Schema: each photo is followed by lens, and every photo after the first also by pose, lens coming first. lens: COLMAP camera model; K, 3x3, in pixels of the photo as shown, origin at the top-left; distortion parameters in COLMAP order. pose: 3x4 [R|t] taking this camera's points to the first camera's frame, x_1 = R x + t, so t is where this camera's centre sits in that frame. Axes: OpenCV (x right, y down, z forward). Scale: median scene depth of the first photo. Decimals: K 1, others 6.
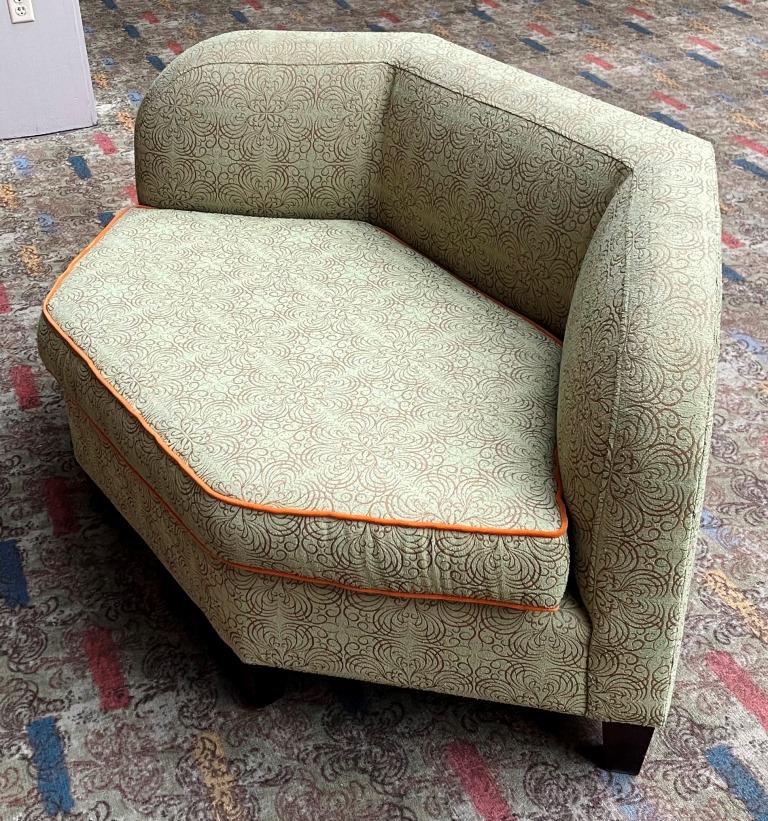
lens RADIAL K [[1173.9, 0, 441.7], [0, 1173.9, 390.9], [0, 0, 1]] dist [0.073712, 0.000000]
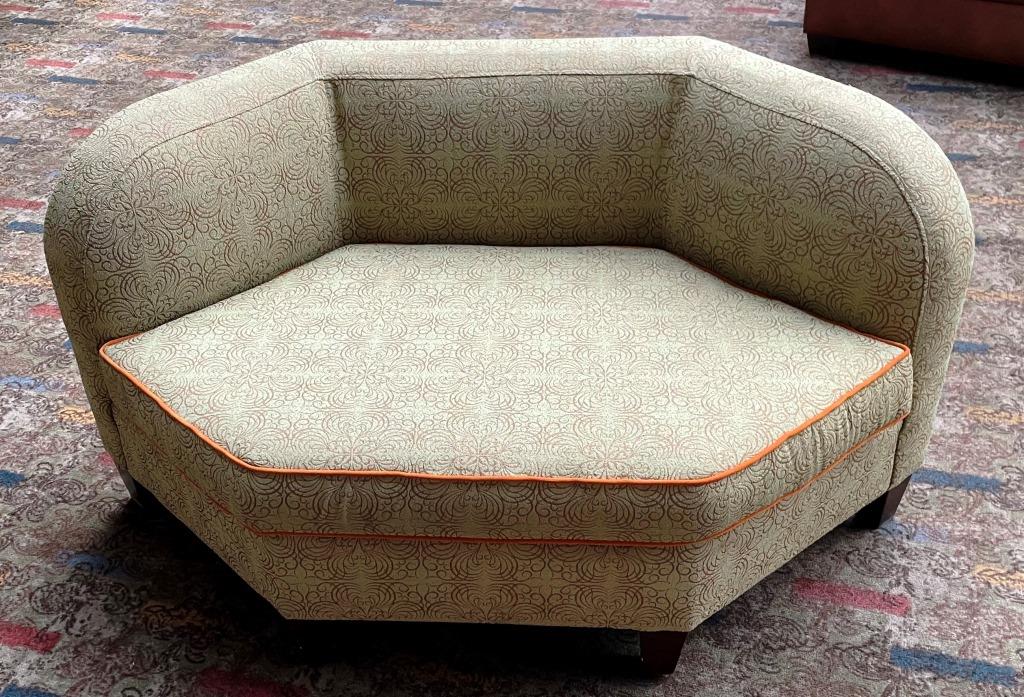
lens RADIAL K [[1130.8, 0, 503.5], [0, 1130.8, 357.0], [0, 0, 1]] dist [0.054909, 0.000000]
pose [[0.654225, -0.459309, 0.600854, -0.712874], [0.441885, 0.876896, 0.189187, -0.225594], [-0.613781, 0.141737, 0.776649, 0.276912]]
